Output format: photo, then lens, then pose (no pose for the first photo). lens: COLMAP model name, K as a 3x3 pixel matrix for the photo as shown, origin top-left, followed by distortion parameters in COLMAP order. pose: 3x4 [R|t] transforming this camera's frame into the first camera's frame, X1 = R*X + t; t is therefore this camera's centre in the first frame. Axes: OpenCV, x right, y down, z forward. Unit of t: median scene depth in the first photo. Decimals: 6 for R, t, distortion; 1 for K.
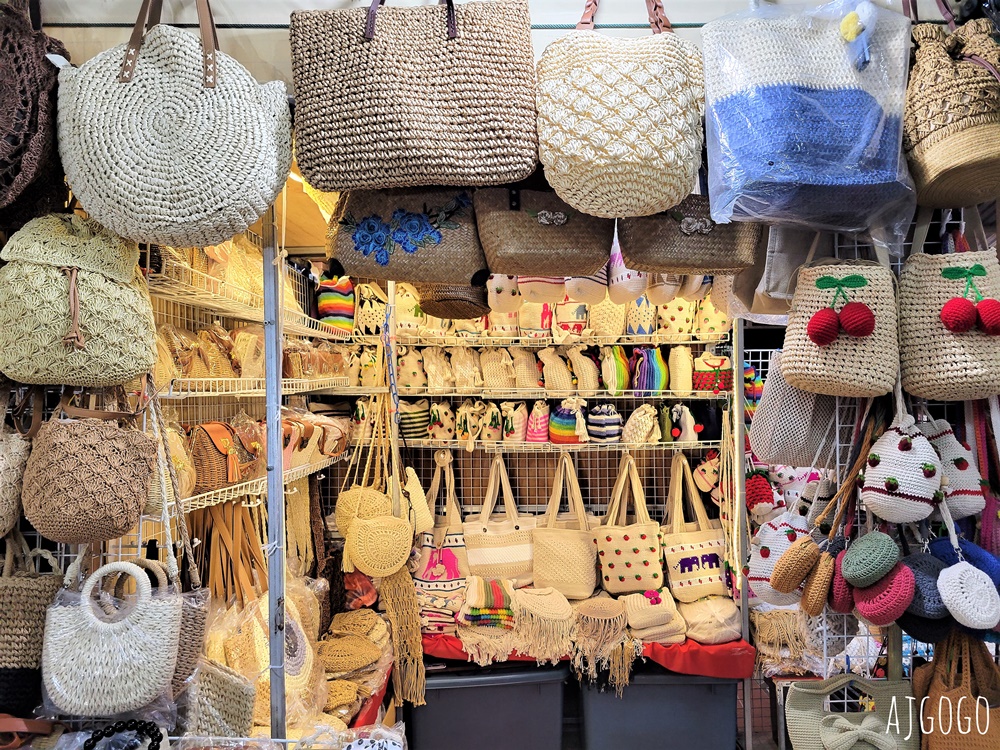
lens RADIAL K [[742.5, 0, 526.9], [0, 742.5, 381.8], [0, 0, 1]] dist [0.036627, -0.034116]
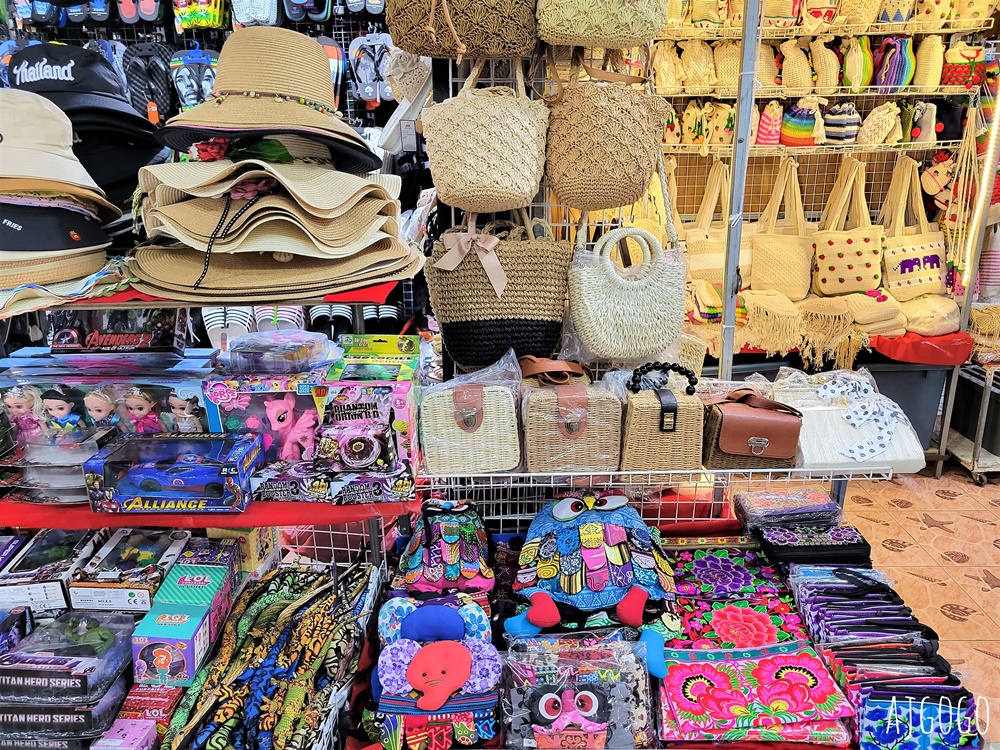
lens RADIAL K [[742.5, 0, 526.9], [0, 742.5, 381.8], [0, 0, 1]] dist [0.036627, -0.034116]
pose [[0.999934, -0.009205, -0.006832, -0.307471], [0.010973, 0.941008, 0.338206, 0.038198], [0.003316, -0.338259, 0.941047, -0.038831]]
